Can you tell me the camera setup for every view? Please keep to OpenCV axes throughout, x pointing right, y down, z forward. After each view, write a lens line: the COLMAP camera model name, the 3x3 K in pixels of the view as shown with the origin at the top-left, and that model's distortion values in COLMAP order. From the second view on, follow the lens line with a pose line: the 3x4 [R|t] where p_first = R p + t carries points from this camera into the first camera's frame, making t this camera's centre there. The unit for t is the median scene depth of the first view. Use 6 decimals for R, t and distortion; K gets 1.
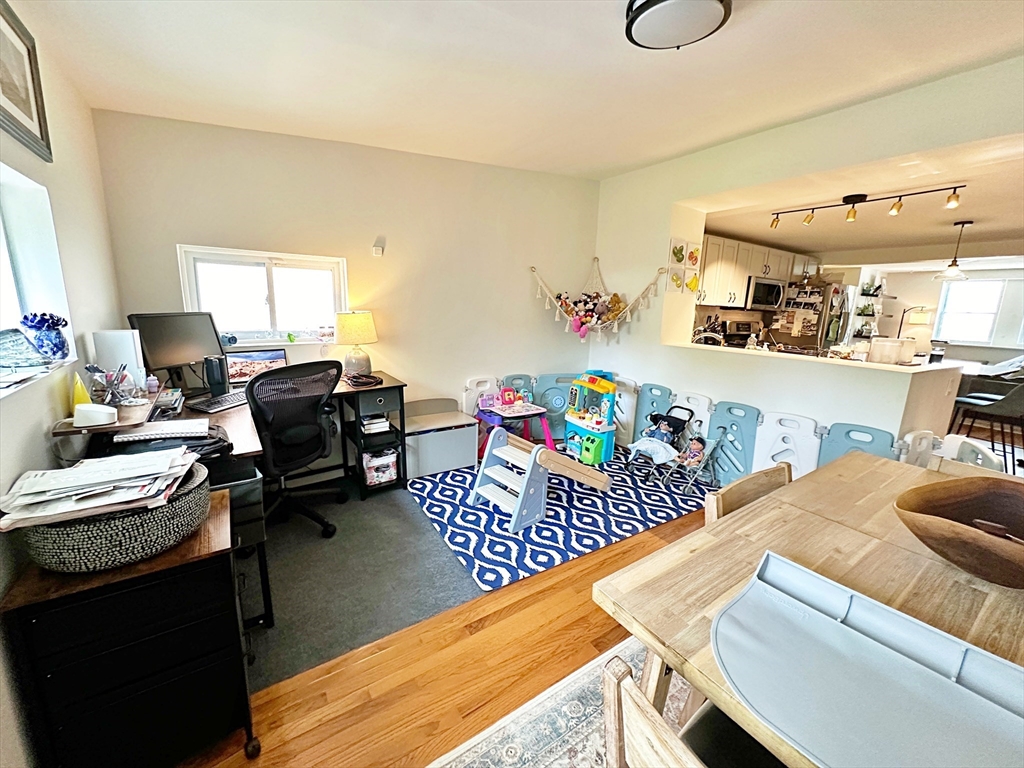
lens RADIAL K [[411.1, 0, 513.4], [0, 411.1, 385.0], [0, 0, 1]] dist [-0.002359, 0.000406]
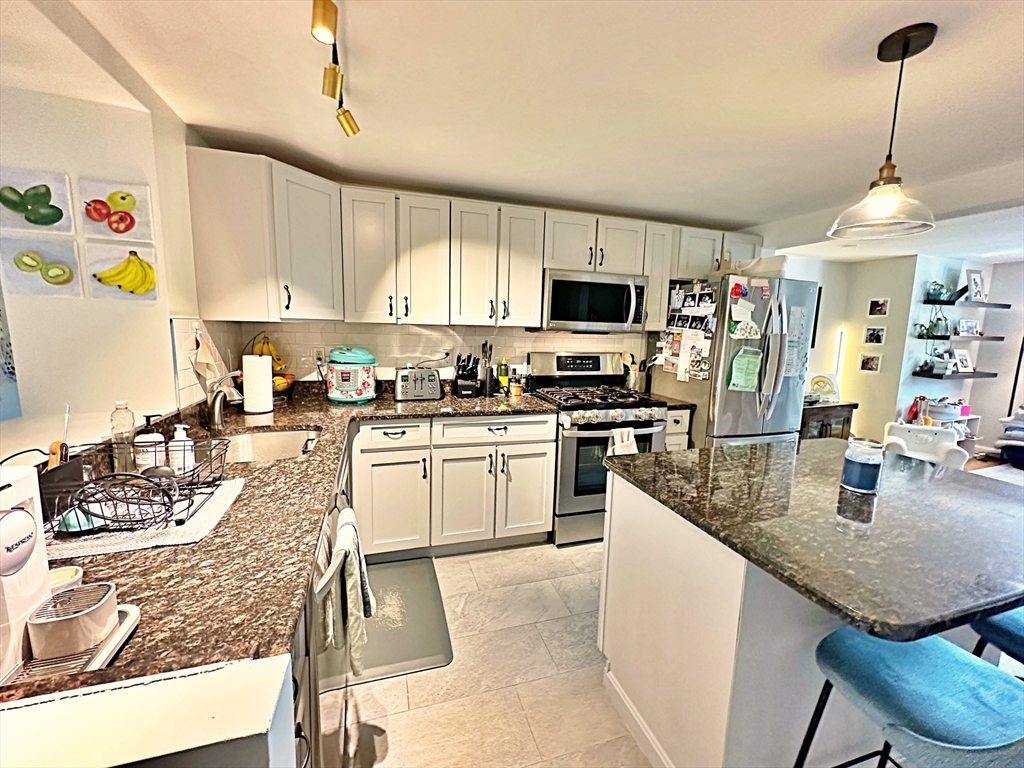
lens RADIAL K [[411.1, 0, 513.4], [0, 411.1, 385.0], [0, 0, 1]] dist [-0.002359, 0.000406]
pose [[0.971158, 0.016871, -0.237841, 0.958551], [-0.030874, 0.997994, -0.055271, -0.123234], [0.236431, 0.061020, 0.969730, 0.703875]]
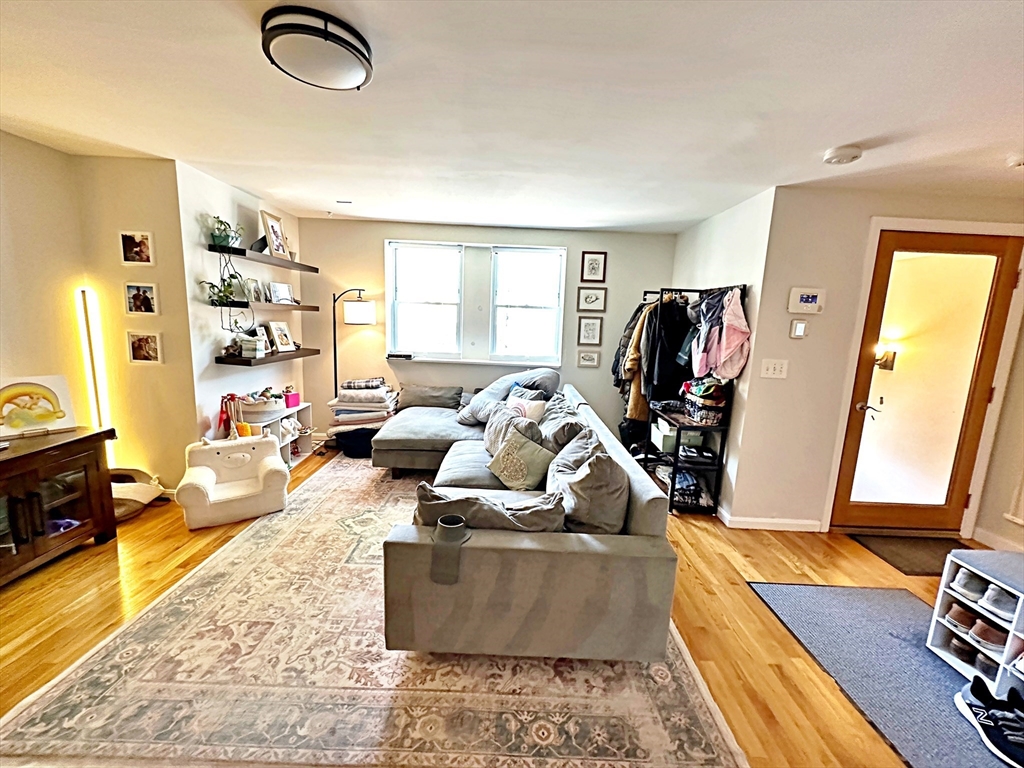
lens RADIAL K [[411.1, 0, 513.4], [0, 411.1, 385.0], [0, 0, 1]] dist [-0.002359, 0.000406]
pose [[0.550347, -0.142134, 0.822749, 1.521311], [0.133323, 0.987720, 0.081453, -0.208148], [-0.824223, 0.064864, 0.562538, 1.294952]]
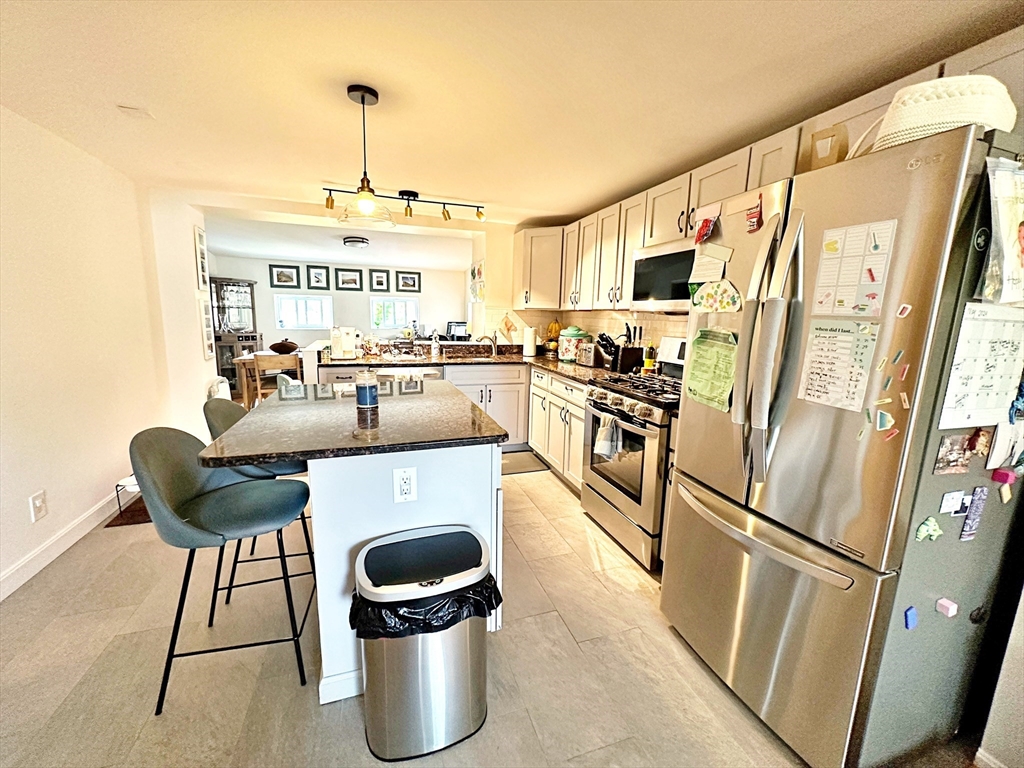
lens RADIAL K [[411.1, 0, 513.4], [0, 411.1, 385.0], [0, 0, 1]] dist [-0.002359, 0.000406]
pose [[-0.222296, 0.115088, -0.968163, 1.664301], [-0.219185, 0.961691, 0.164645, -0.216489], [0.950022, 0.248807, -0.188554, 1.440292]]
